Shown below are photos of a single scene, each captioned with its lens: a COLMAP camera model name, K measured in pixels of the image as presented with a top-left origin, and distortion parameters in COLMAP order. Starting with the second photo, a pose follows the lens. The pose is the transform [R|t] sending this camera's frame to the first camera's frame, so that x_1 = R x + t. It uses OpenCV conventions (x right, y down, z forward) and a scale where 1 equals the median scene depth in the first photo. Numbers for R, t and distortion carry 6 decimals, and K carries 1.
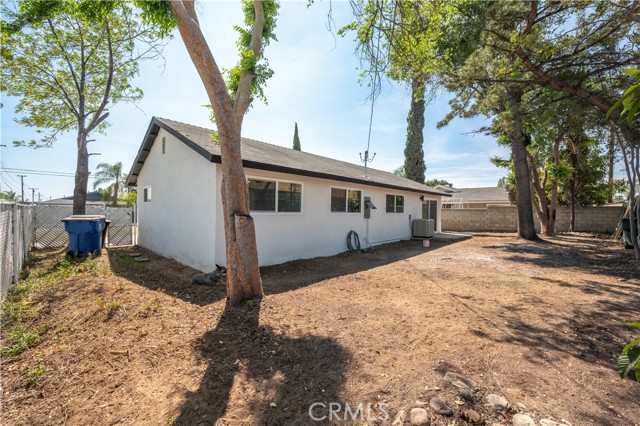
lens RADIAL K [[255.7, 0, 320.0], [0, 255.7, 213.0], [0, 0, 1]] dist [0.000476, -0.000033]
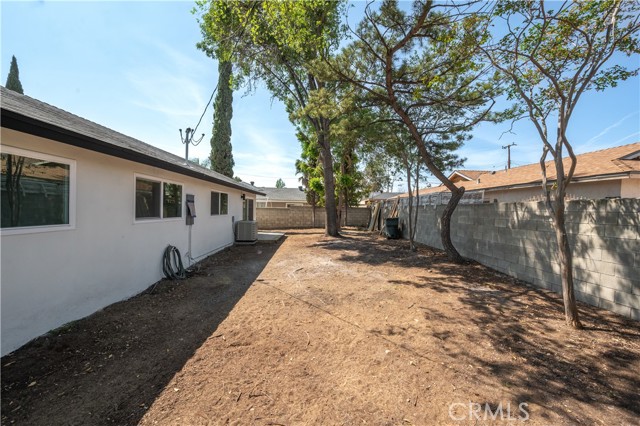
lens RADIAL K [[255.7, 0, 320.0], [0, 255.7, 213.0], [0, 0, 1]] dist [0.000476, -0.000033]
pose [[0.701144, -0.008472, 0.712970, -0.059526], [-0.005693, 0.999831, 0.017479, -0.023383], [-0.712997, -0.016314, 0.700977, 0.228667]]
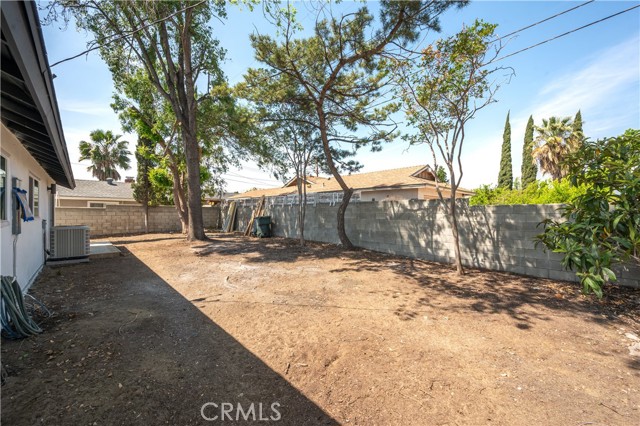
lens RADIAL K [[255.7, 0, 320.0], [0, 255.7, 213.0], [0, 0, 1]] dist [0.000476, -0.000033]
pose [[0.060365, -0.013494, 0.998085, -0.154876], [0.003724, 0.999905, 0.013294, -0.013304], [-0.998169, 0.002914, 0.060409, 0.479471]]
